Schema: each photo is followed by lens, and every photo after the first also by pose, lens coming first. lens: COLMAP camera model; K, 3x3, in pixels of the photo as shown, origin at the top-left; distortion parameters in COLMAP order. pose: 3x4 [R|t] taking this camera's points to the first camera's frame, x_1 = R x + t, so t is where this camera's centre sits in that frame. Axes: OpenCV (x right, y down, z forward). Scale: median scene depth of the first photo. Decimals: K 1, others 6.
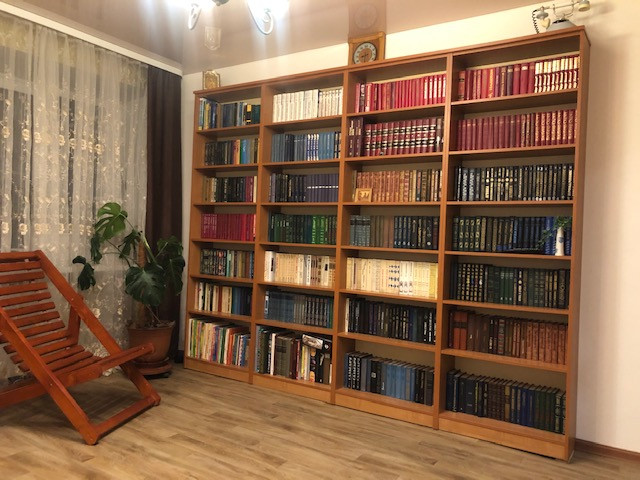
lens RADIAL K [[532.7, 0, 319.6], [0, 532.7, 240.2], [0, 0, 1]] dist [0.085419, 0.005238]
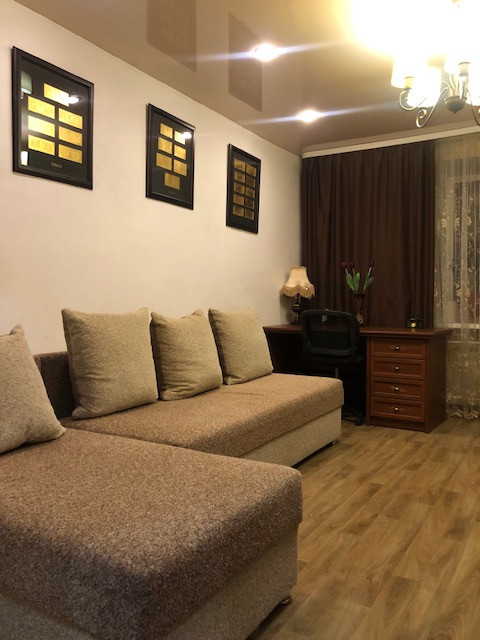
lens RADIAL K [[532.7, 0, 241.3], [0, 532.7, 318.7], [0, 0, 1]] dist [0.085419, 0.005238]
pose [[0.040711, -0.011877, -0.999100, 0.784069], [-0.004172, 0.999919, -0.012057, 0.069034], [0.999162, 0.004659, 0.040658, 0.748715]]
